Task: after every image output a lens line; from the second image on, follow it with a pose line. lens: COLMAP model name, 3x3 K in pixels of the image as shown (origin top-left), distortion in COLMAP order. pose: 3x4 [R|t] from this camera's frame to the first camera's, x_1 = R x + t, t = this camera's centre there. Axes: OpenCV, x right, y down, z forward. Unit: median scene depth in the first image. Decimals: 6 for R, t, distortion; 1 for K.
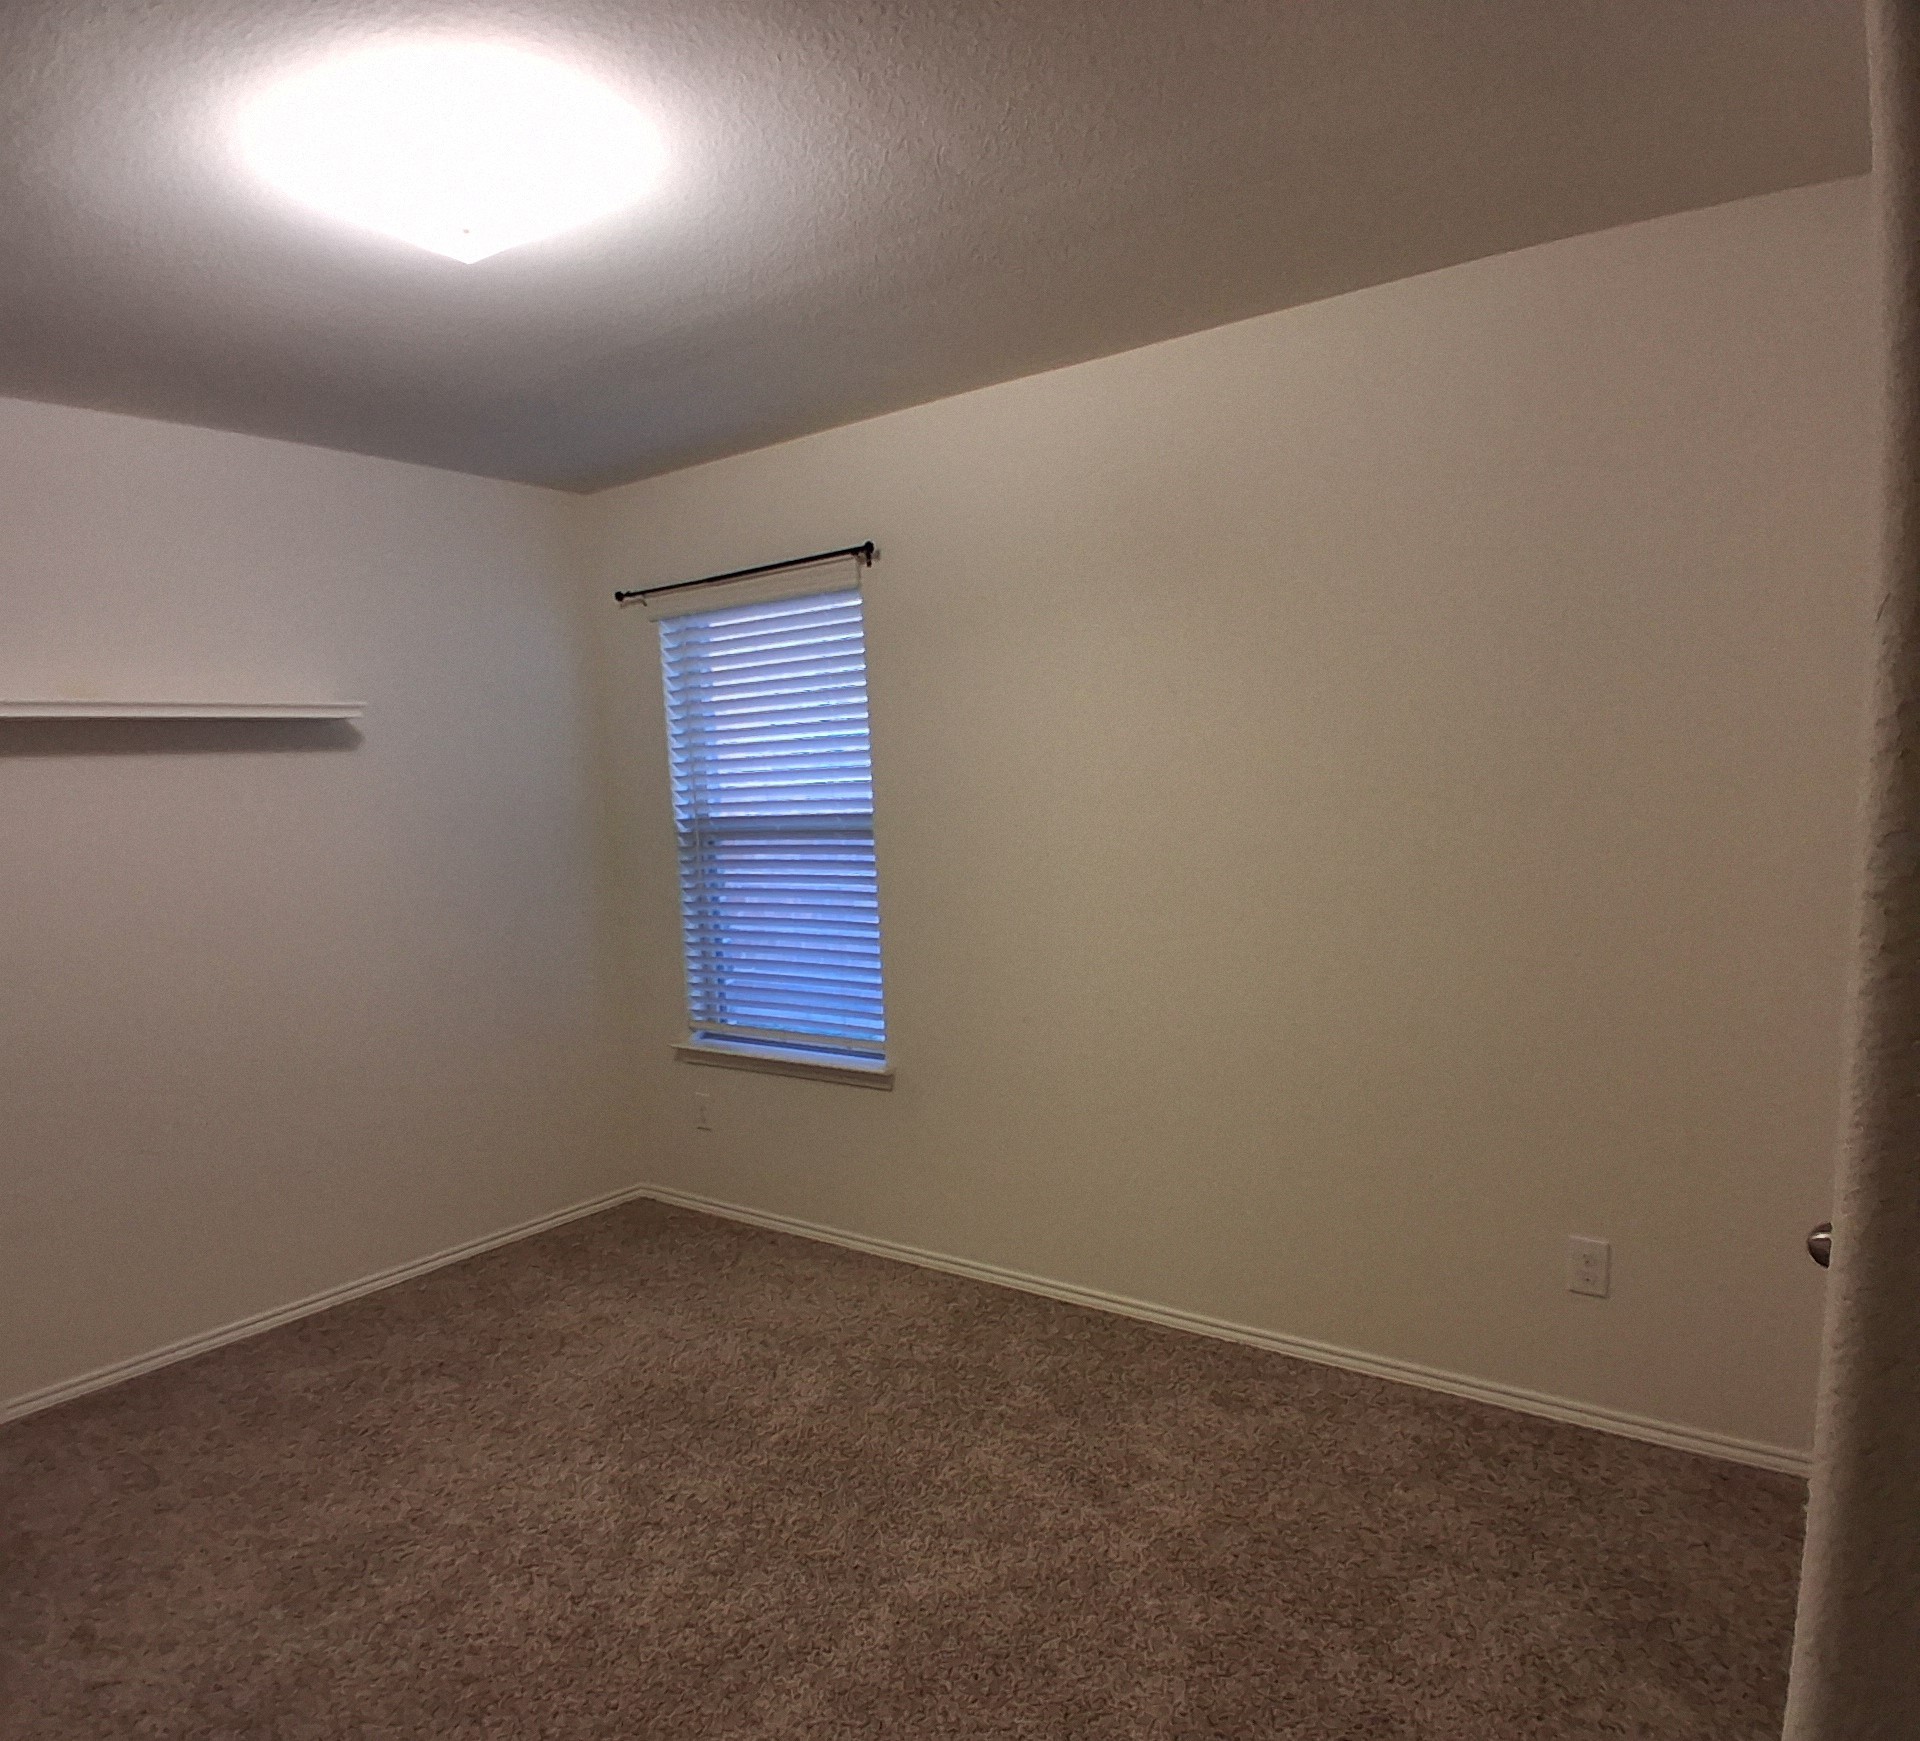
lens RADIAL K [[1294.7, 0, 1000.4], [0, 1294.7, 948.0], [0, 0, 1]] dist [0.008748, -0.053558]
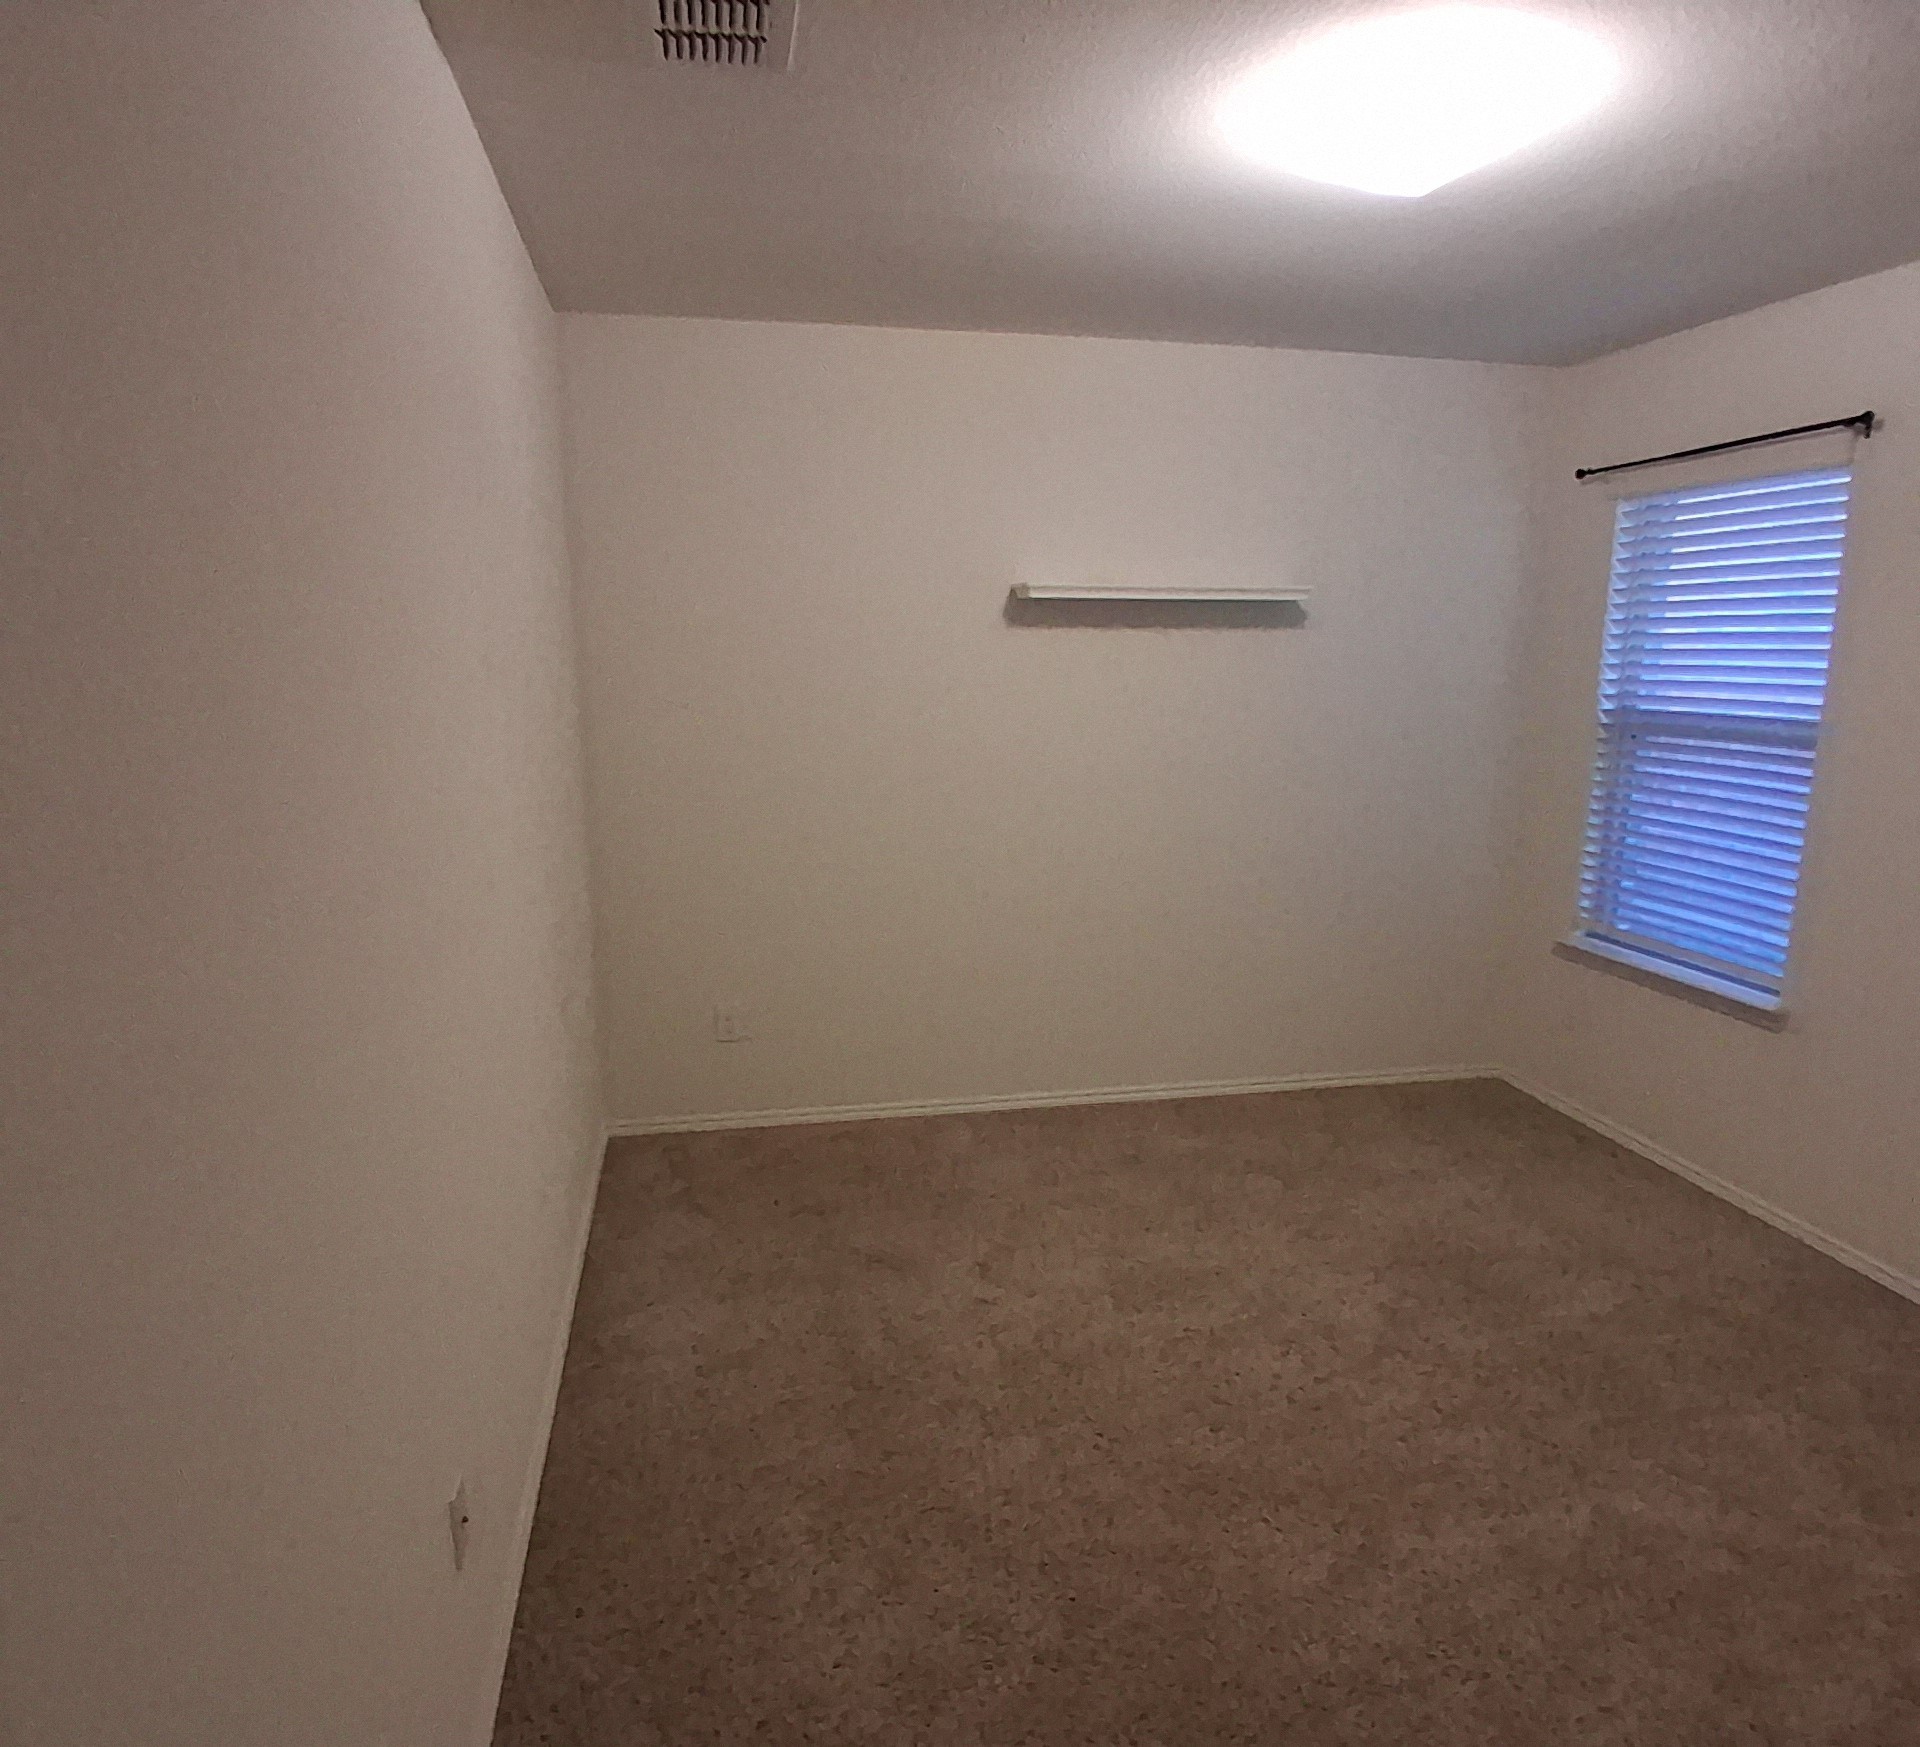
lens RADIAL K [[1317.2, 0, 963.8], [0, 1317.2, 963.0], [0, 0, 1]] dist [0.012826, -0.052943]
pose [[0.732804, 0.200513, -0.650225, 0.093408], [-0.124019, 0.978948, 0.162114, -0.016554], [0.669042, -0.038157, 0.742244, -0.065715]]
